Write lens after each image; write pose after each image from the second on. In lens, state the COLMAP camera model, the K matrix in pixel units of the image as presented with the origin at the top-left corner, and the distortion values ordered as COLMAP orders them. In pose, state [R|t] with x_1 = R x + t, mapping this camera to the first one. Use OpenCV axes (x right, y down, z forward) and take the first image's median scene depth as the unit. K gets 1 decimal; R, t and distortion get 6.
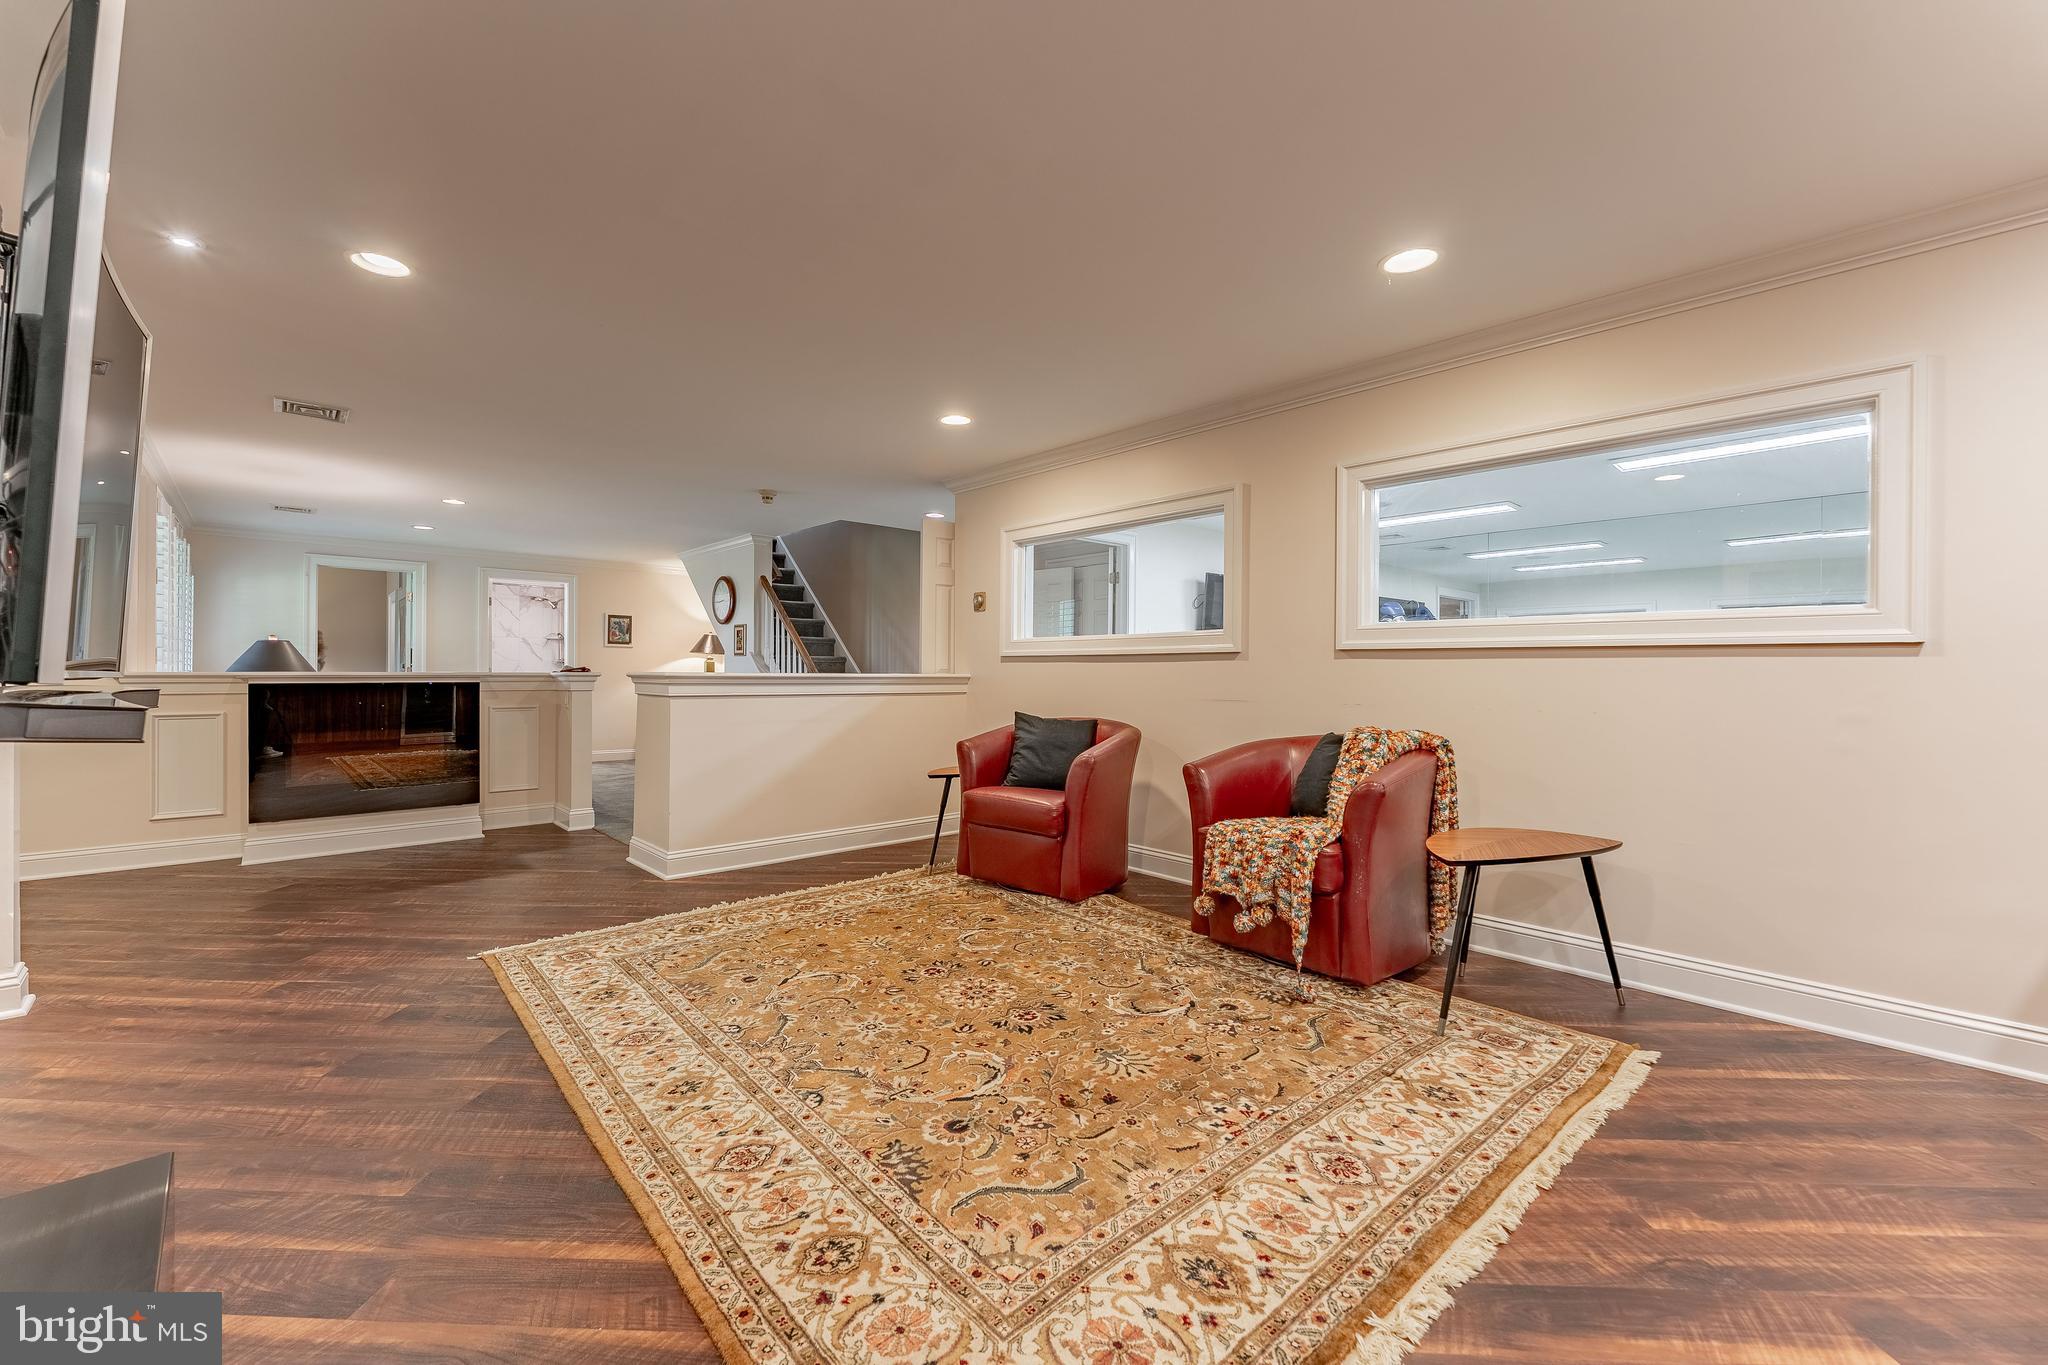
lens RADIAL K [[825.7, 0, 1001.7], [0, 825.7, 669.9], [0, 0, 1]] dist [0.001235, -0.001701]
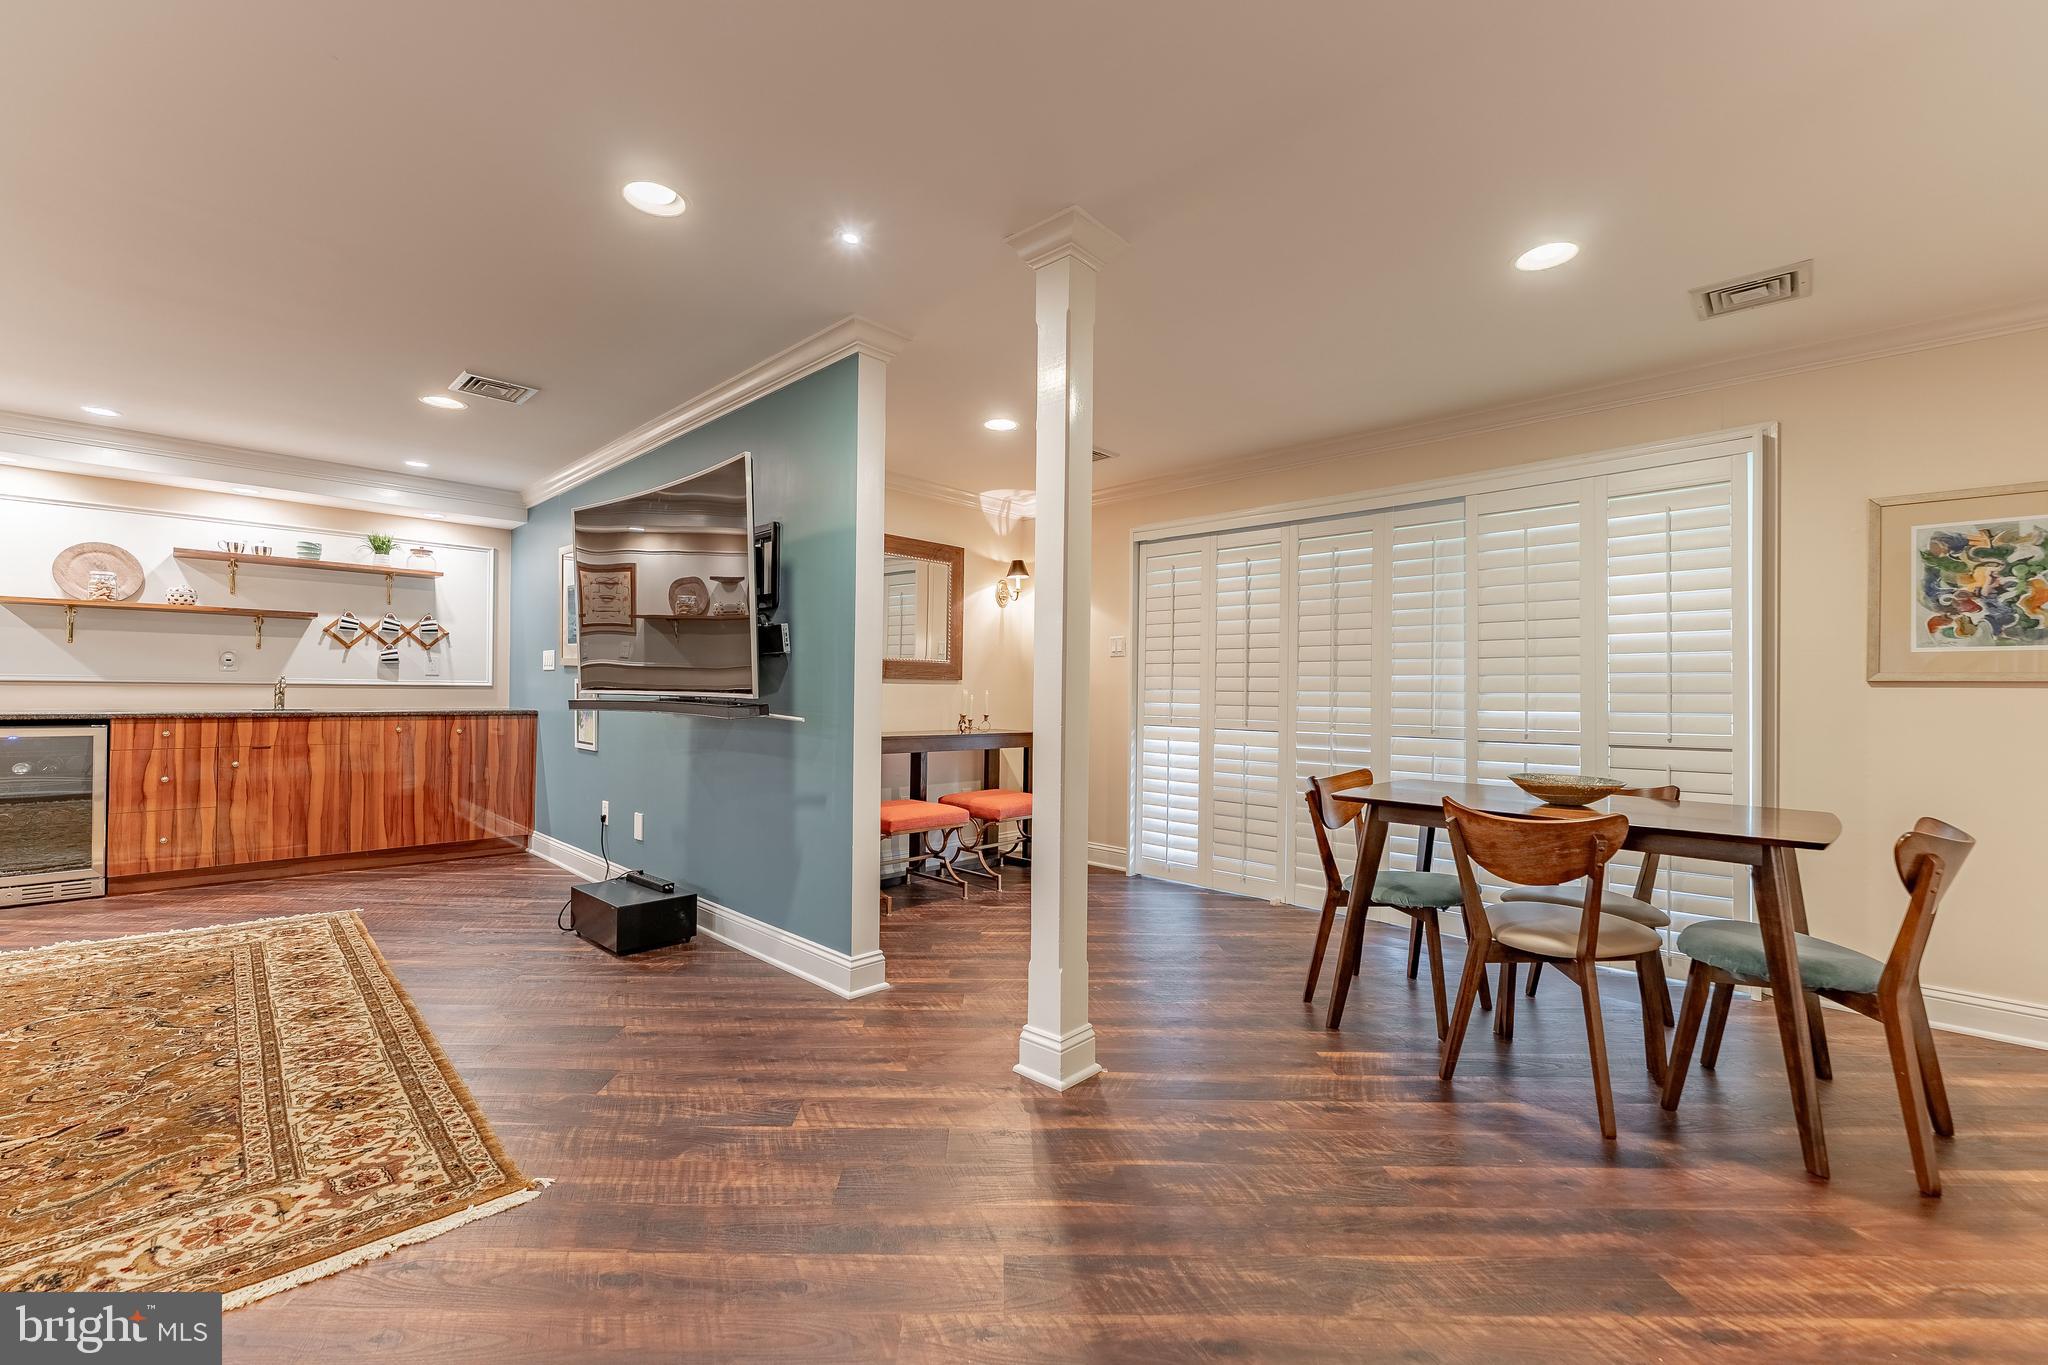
lens RADIAL K [[825.7, 0, 1013.2], [0, 825.7, 688.7], [0, 0, 1]] dist [0.001235, -0.001701]
pose [[-0.996971, -0.019361, -0.075320, -1.060891], [-0.018744, 0.999785, -0.008894, -0.004776], [0.075476, -0.007456, -0.997120, 1.859367]]
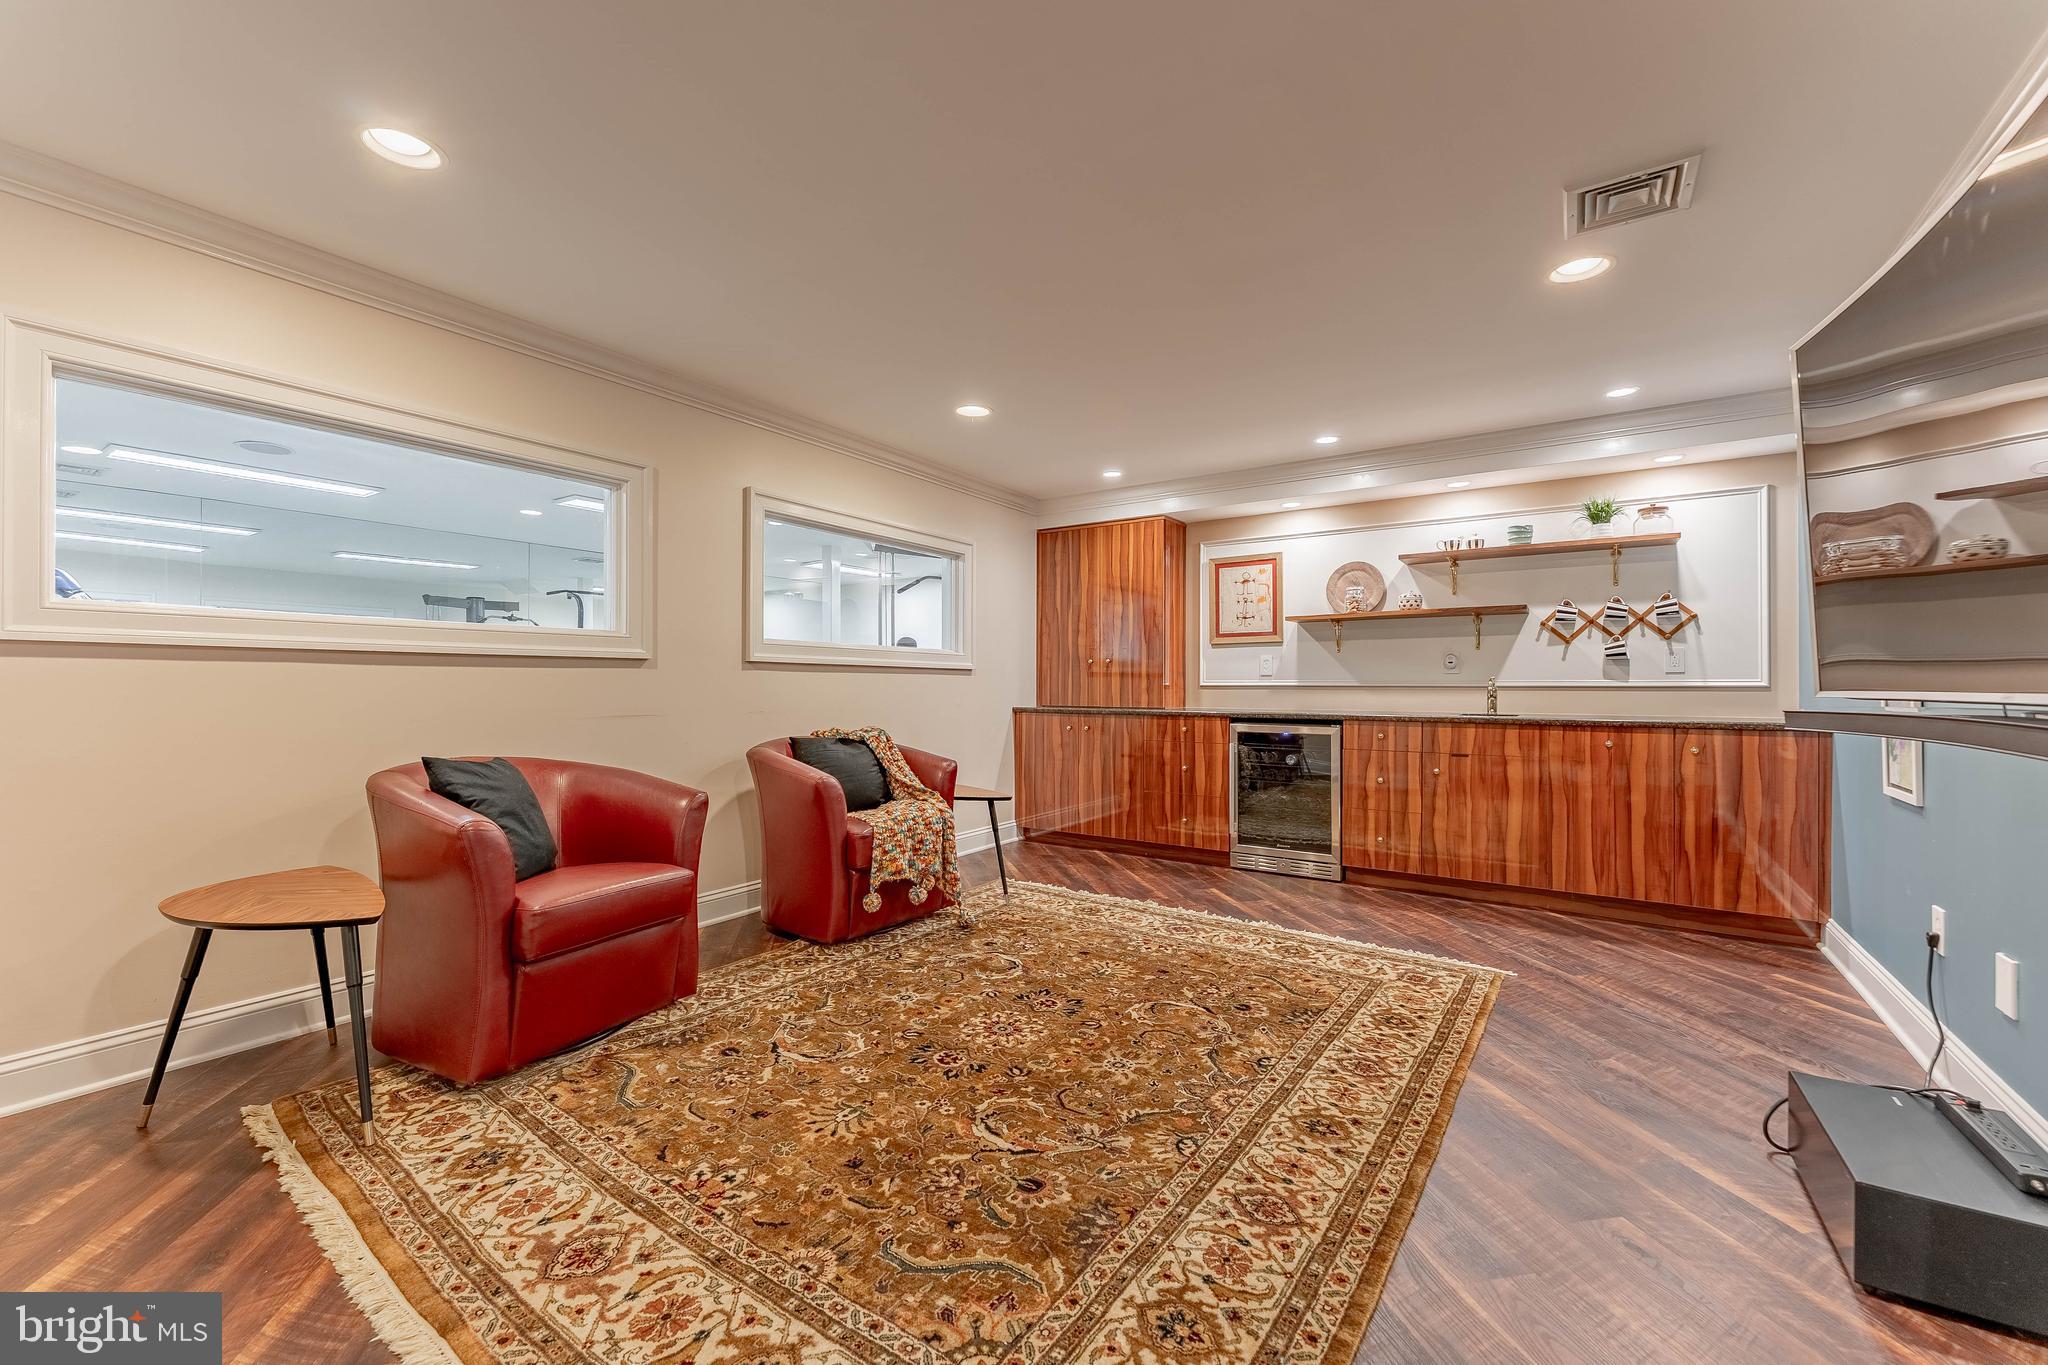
lens RADIAL K [[825.7, 0, 1022.8], [0, 825.7, 682.3], [0, 0, 1]] dist [0.001235, -0.001701]
pose [[-0.245748, -0.001741, 0.969332, -0.958588], [-0.008979, 0.999960, -0.000481, -0.000249], [-0.969292, -0.008821, -0.245753, 1.236732]]
